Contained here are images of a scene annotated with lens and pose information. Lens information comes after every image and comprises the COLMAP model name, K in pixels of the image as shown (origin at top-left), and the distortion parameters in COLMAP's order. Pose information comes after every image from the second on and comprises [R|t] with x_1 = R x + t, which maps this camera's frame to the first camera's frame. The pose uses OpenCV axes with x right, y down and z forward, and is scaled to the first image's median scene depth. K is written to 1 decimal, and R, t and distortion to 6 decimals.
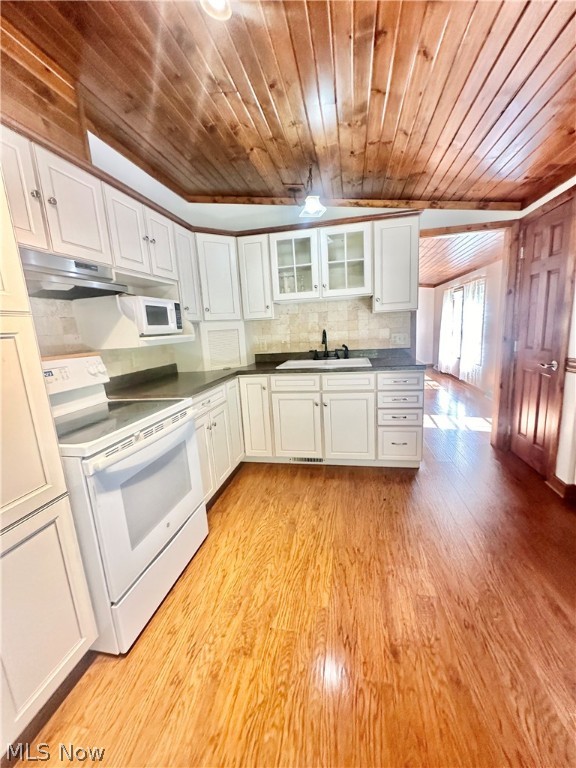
lens RADIAL K [[306.3, 0, 289.0], [0, 306.3, 384.2], [0, 0, 1]] dist [-0.002645, 0.000192]
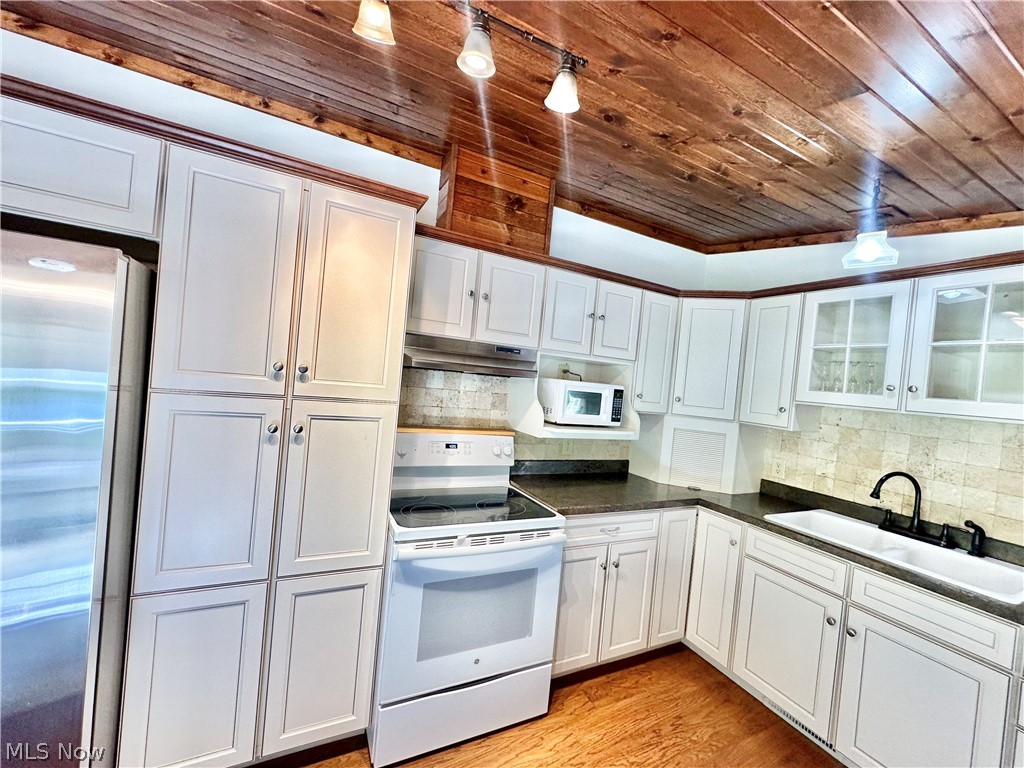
lens RADIAL K [[408.3, 0, 513.2], [0, 408.3, 385.0], [0, 0, 1]] dist [-0.002645, 0.000192]
pose [[0.607461, 0.125671, -0.784346, 0.246634], [-0.270497, 0.961120, -0.055500, -0.124098], [0.746875, 0.245877, 0.617836, 0.128438]]
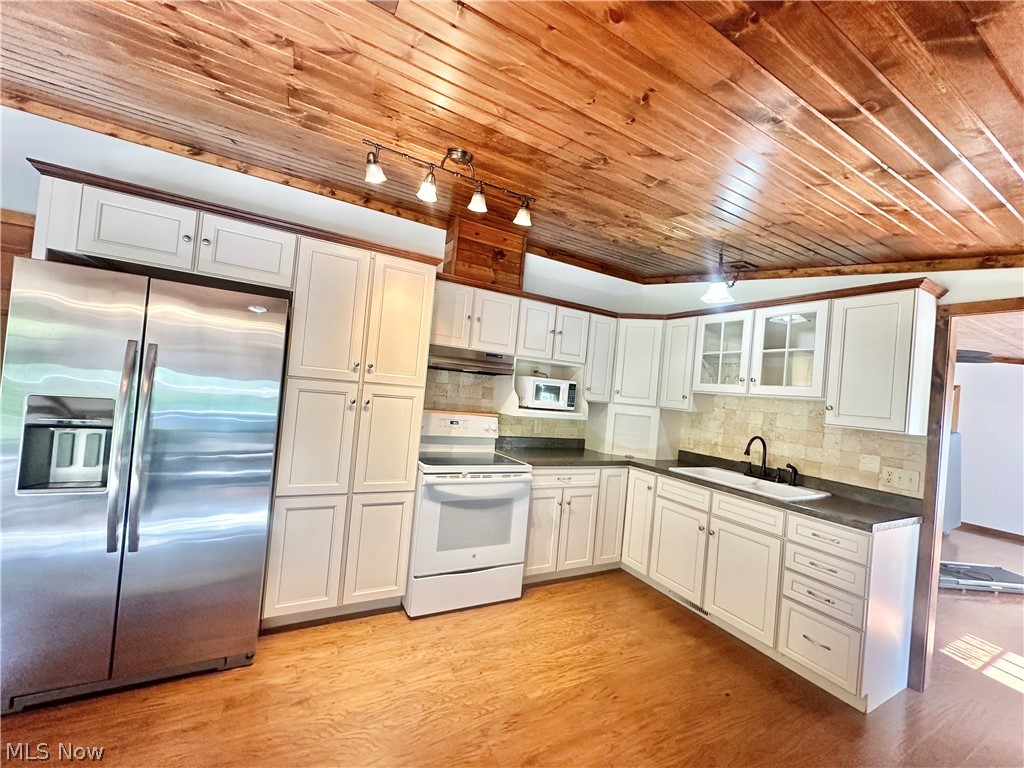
lens RADIAL K [[408.3, 0, 513.8], [0, 408.3, 384.8], [0, 0, 1]] dist [-0.002645, 0.000192]
pose [[0.635915, 0.104150, -0.764699, 0.535722], [-0.264998, 0.960076, -0.089610, -0.063033], [0.724836, 0.259628, 0.638127, -0.079073]]
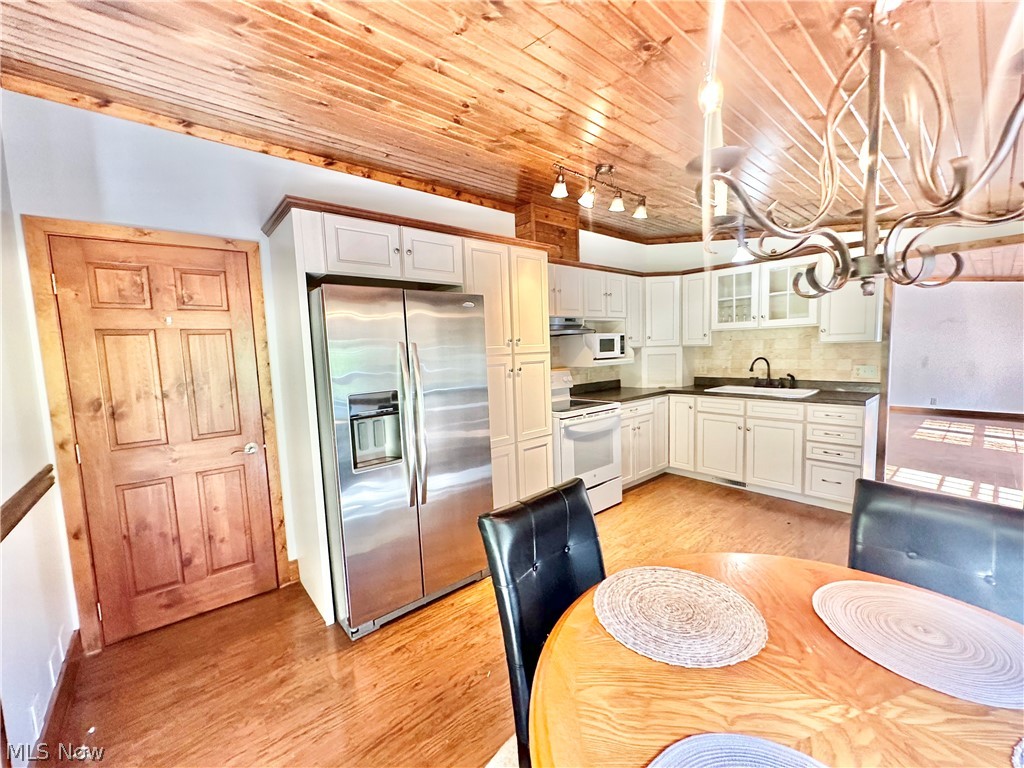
lens RADIAL K [[408.3, 0, 513.2], [0, 408.3, 384.0], [0, 0, 1]] dist [-0.002645, 0.000192]
pose [[0.786950, 0.084507, -0.611203, 0.326103], [-0.123051, 0.992173, -0.021253, 0.041927], [0.604622, 0.091935, 0.791189, -0.611075]]
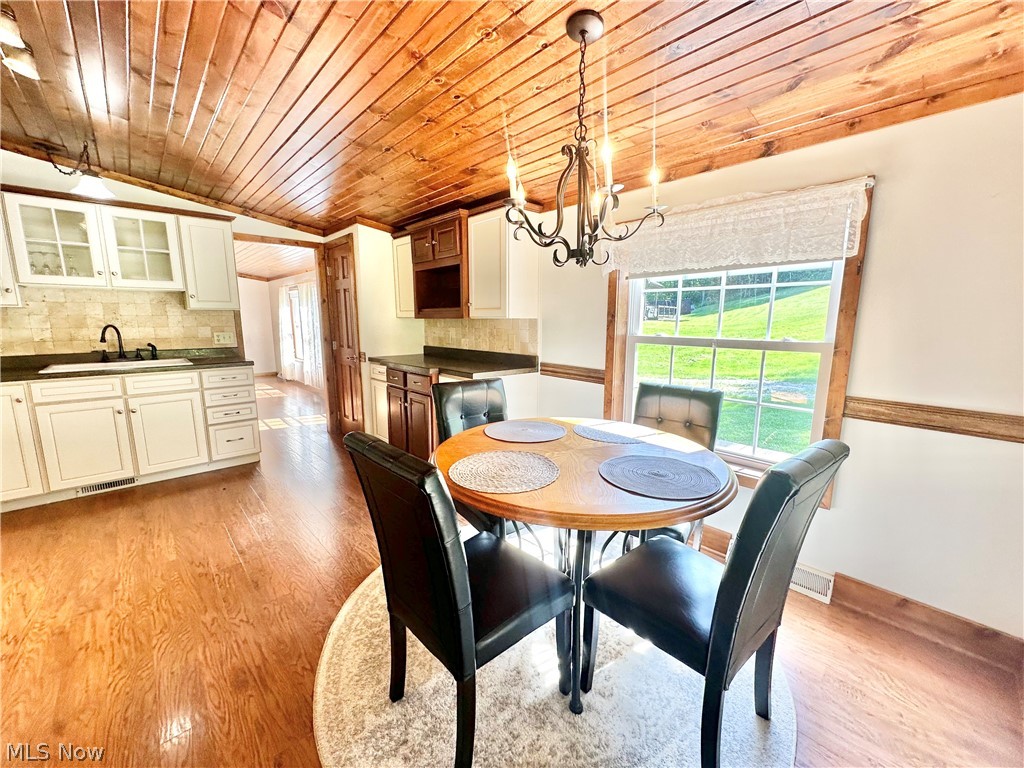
lens RADIAL K [[408.3, 0, 511.4], [0, 408.3, 385.5], [0, 0, 1]] dist [-0.002645, 0.000192]
pose [[0.587396, -0.073657, 0.805941, -0.176645], [0.112811, 0.993579, 0.008586, 0.105740], [-0.801399, 0.085875, 0.591934, -0.544062]]
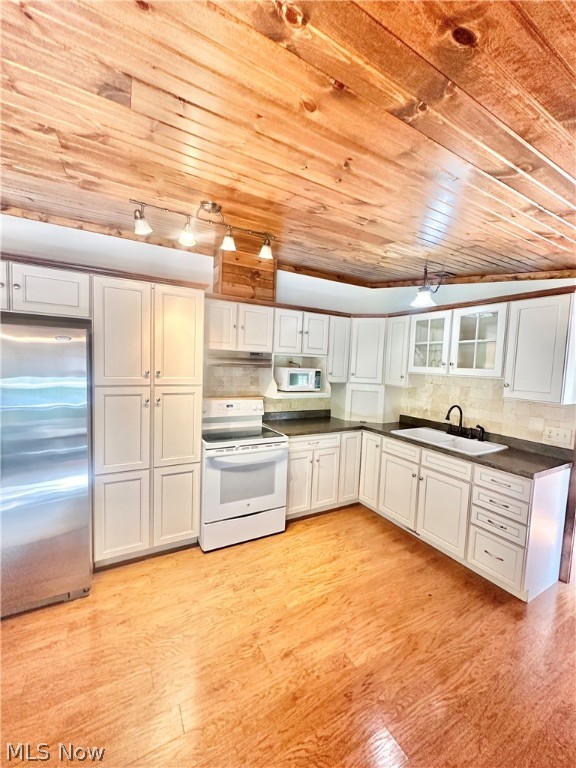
lens RADIAL K [[306.3, 0, 289.1], [0, 306.3, 384.5], [0, 0, 1]] dist [-0.002645, 0.000192]
pose [[0.649306, 0.137007, -0.748085, 0.553509], [-0.214161, 0.976773, -0.006994, -0.138798], [0.729751, 0.164752, 0.663566, -0.050755]]
